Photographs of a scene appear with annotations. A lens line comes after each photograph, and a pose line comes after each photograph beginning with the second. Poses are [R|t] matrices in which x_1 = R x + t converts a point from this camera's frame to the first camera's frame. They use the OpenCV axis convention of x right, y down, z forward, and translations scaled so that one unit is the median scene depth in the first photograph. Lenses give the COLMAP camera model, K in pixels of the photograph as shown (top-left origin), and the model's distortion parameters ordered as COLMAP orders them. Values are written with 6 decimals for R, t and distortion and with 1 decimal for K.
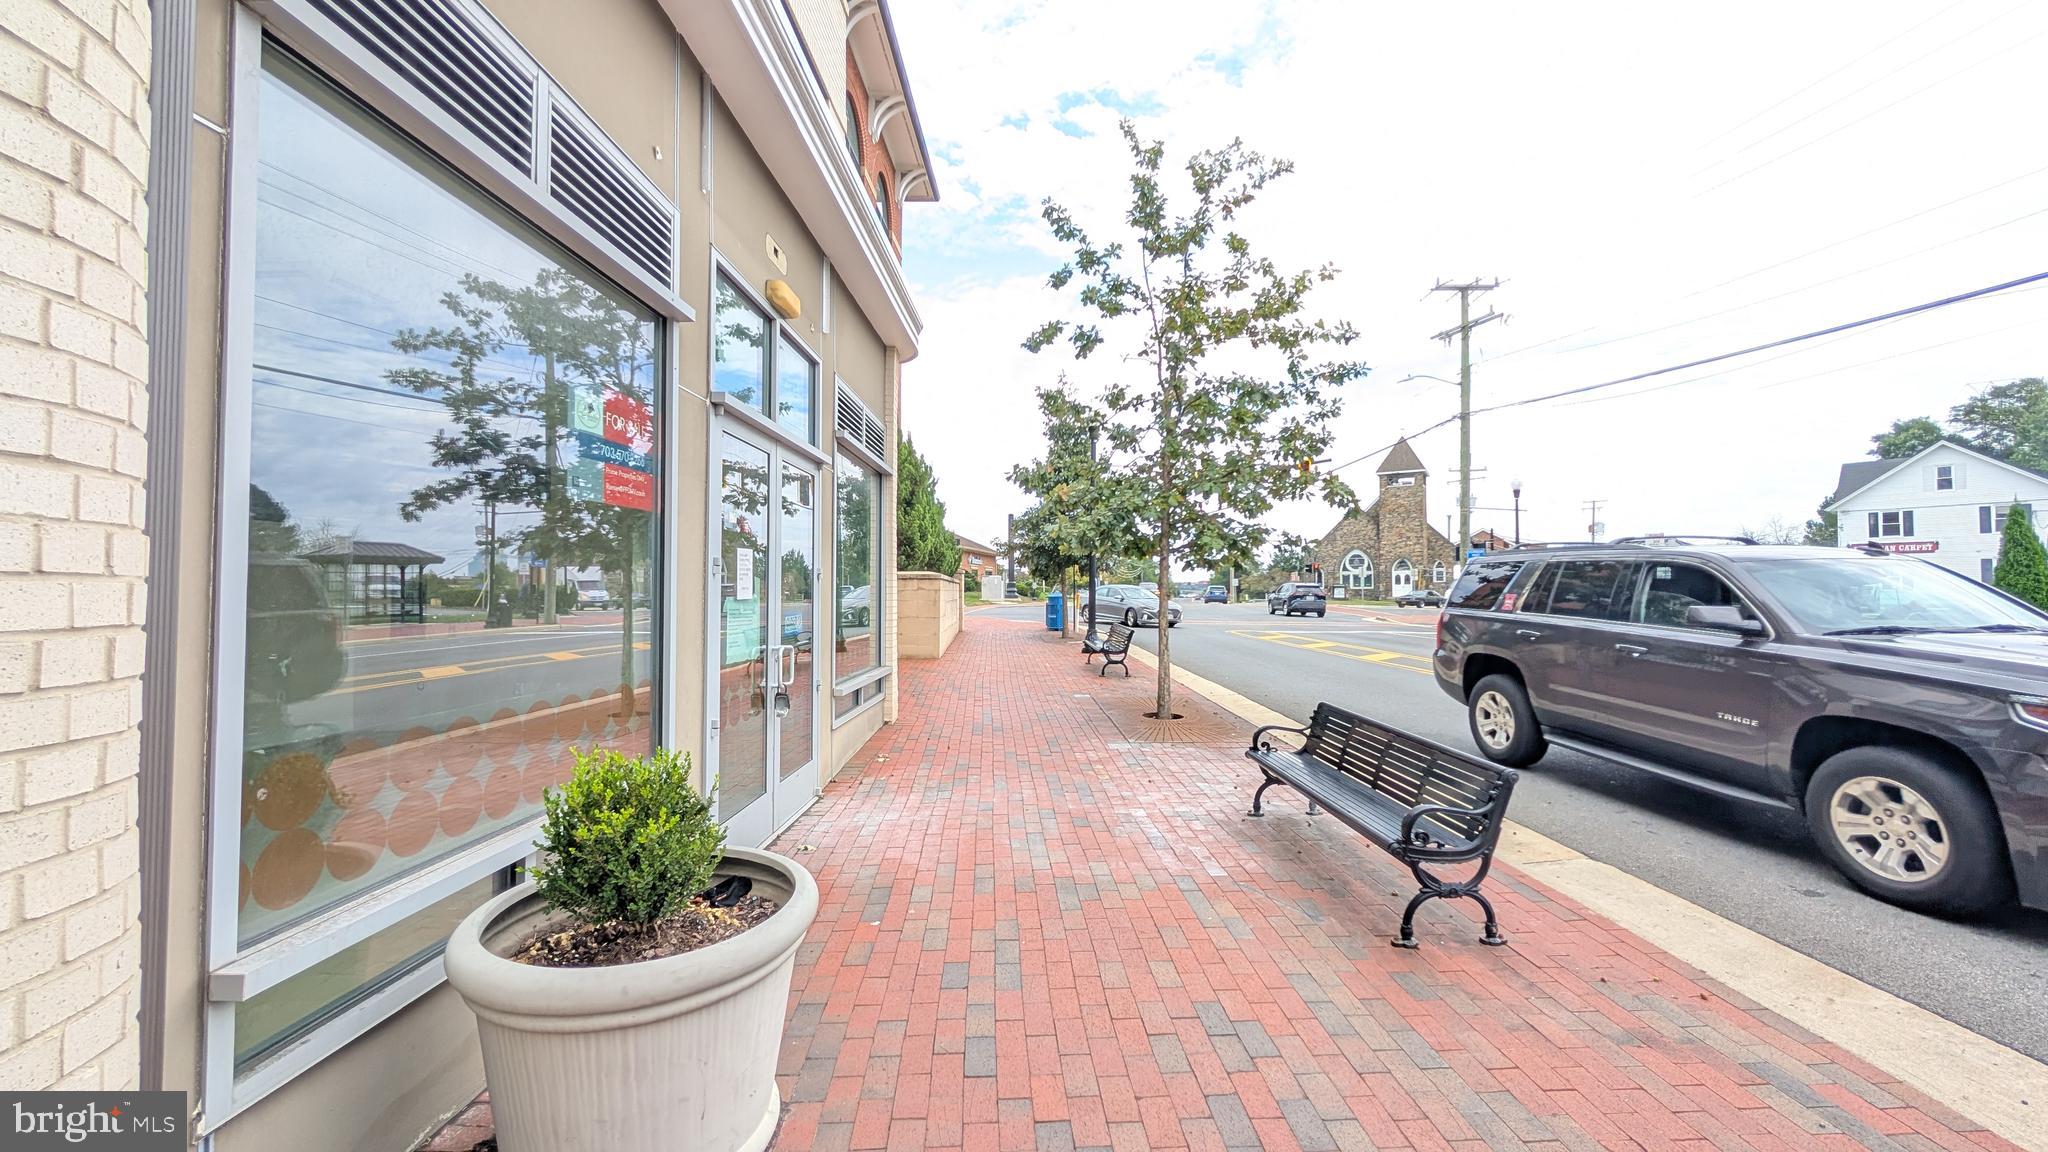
lens RADIAL K [[772.8, 0, 1033.8], [0, 772.8, 577.2], [0, 0, 1]] dist [0.000747, 0.000240]
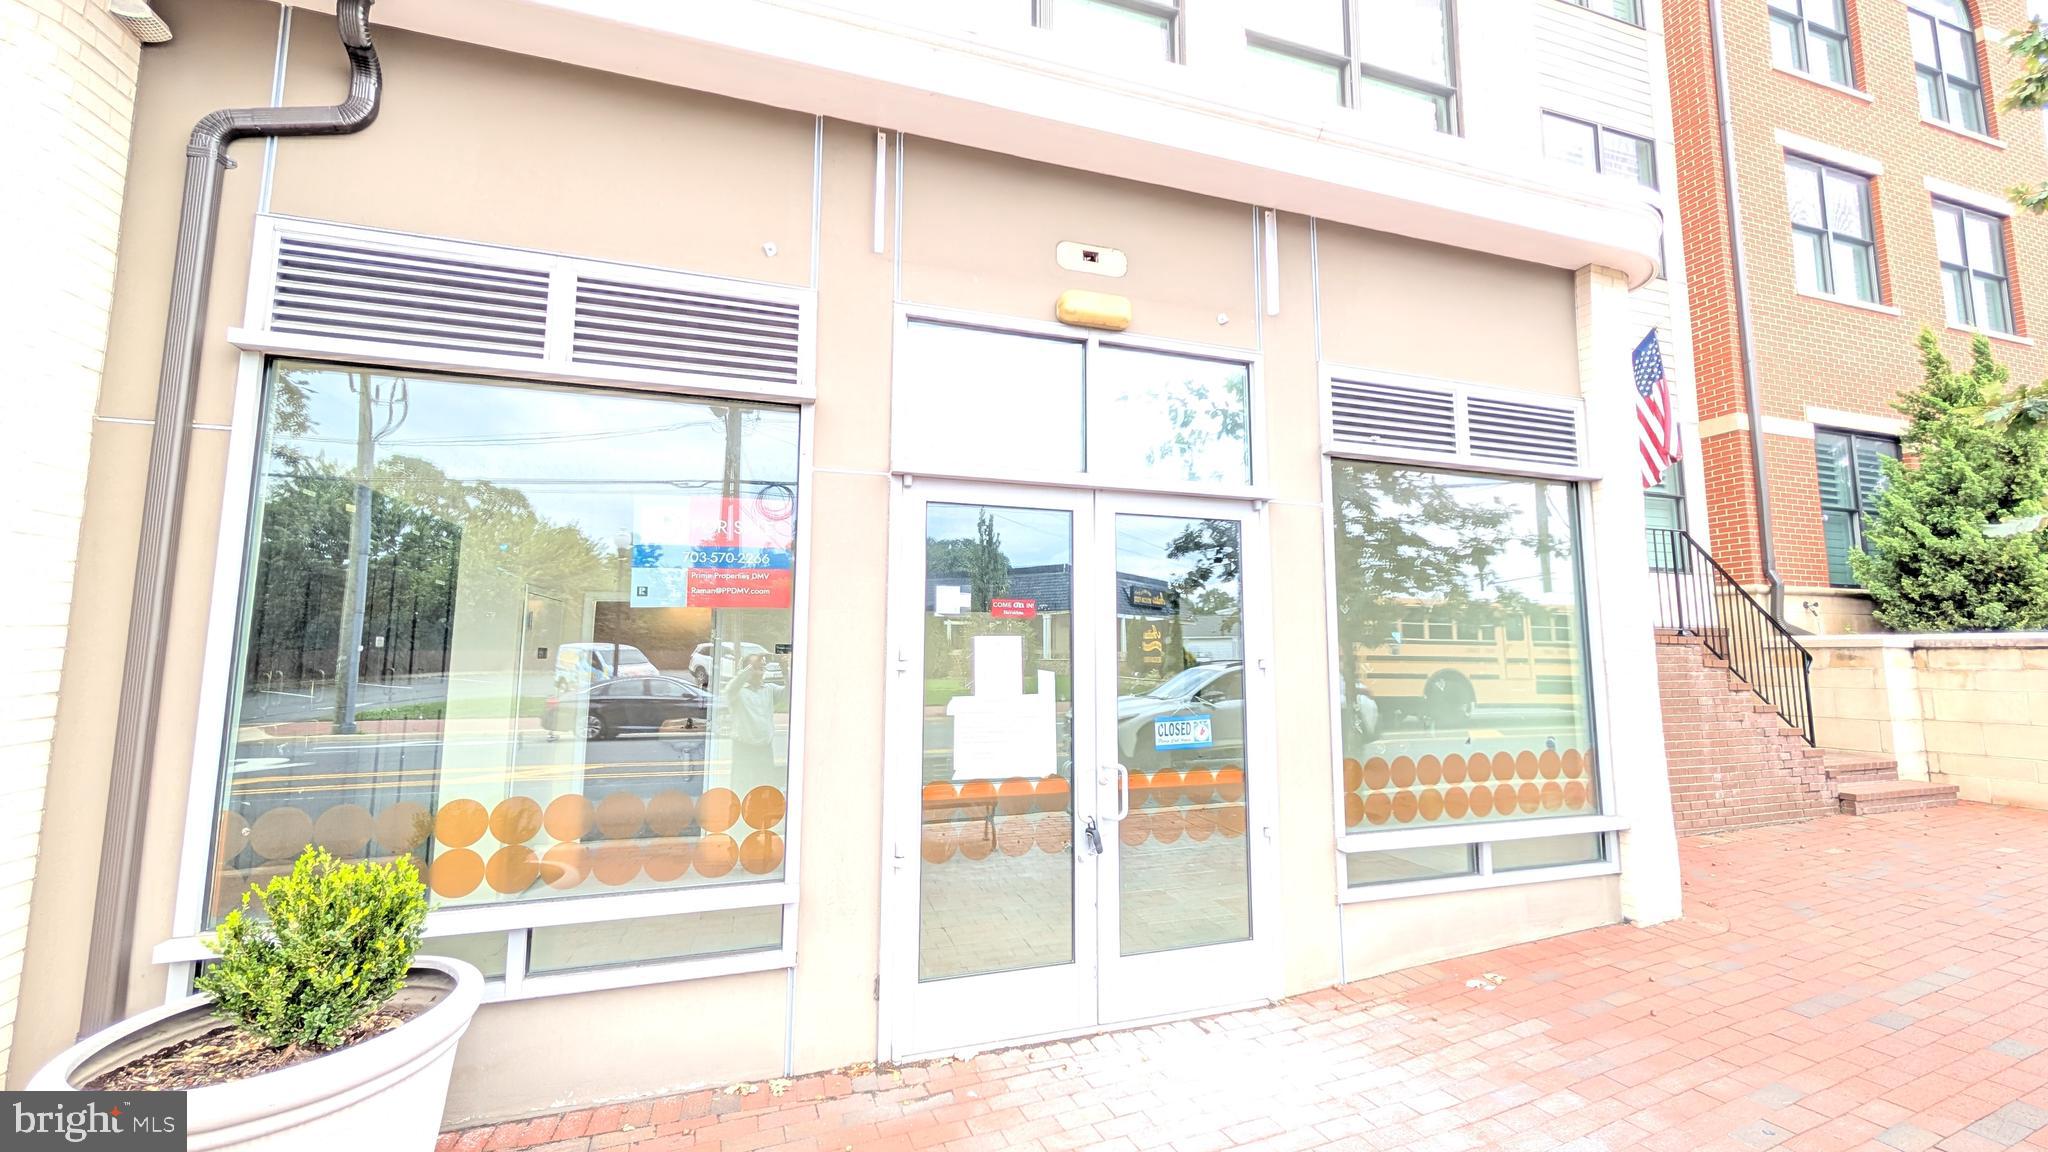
lens RADIAL K [[772.8, 0, 1030.8], [0, 772.8, 576.0], [0, 0, 1]] dist [0.000747, 0.000240]
pose [[0.321929, -0.097609, -0.941719, 0.274471], [0.020543, 0.995157, -0.096126, -0.014818], [0.946541, 0.011600, 0.322376, 0.524594]]
